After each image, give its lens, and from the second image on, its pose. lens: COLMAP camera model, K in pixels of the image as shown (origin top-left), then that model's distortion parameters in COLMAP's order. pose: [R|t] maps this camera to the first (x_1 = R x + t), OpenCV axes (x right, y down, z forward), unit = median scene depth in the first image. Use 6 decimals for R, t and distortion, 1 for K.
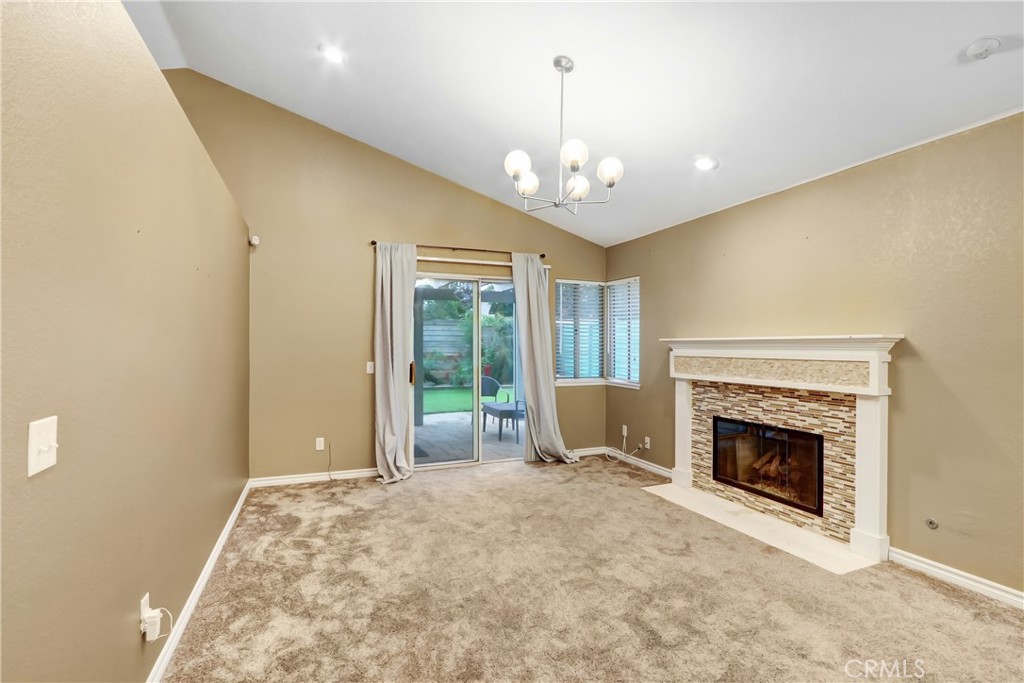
lens RADIAL K [[486.6, 0, 518.6], [0, 486.6, 348.5], [0, 0, 1]] dist [-0.032471, -0.000024]
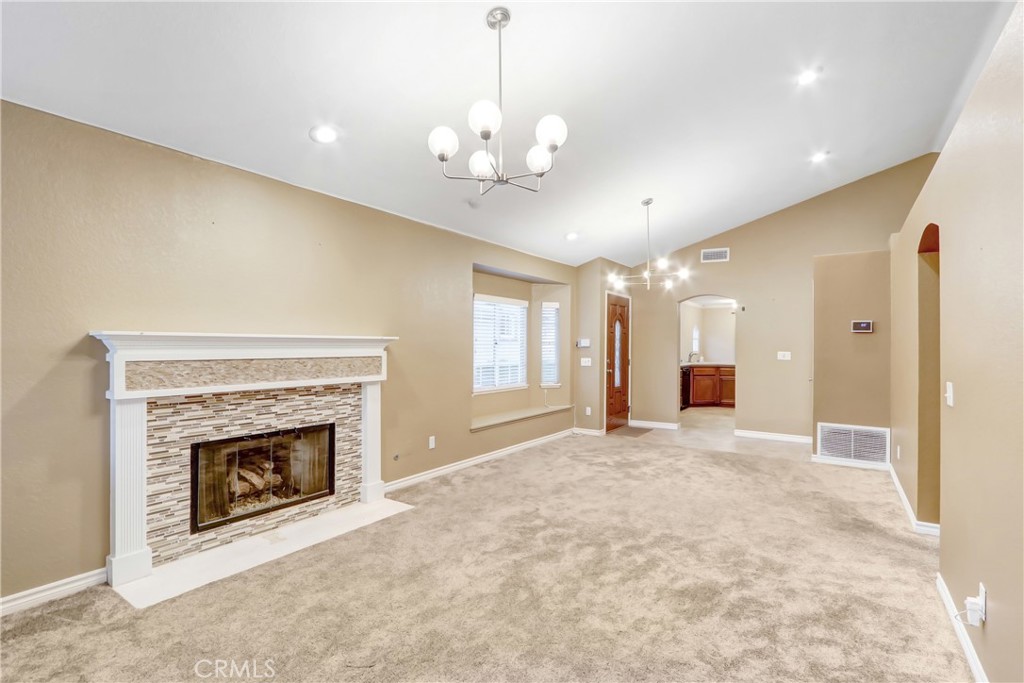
lens RADIAL K [[486.6, 0, 507.6], [0, 486.6, 351.1], [0, 0, 1]] dist [-0.032471, -0.000024]
pose [[-0.557238, -0.011802, 0.830269, -0.491765], [0.001052, 0.999888, 0.014919, -0.006322], [-0.830352, 0.009187, -0.557163, 1.150366]]
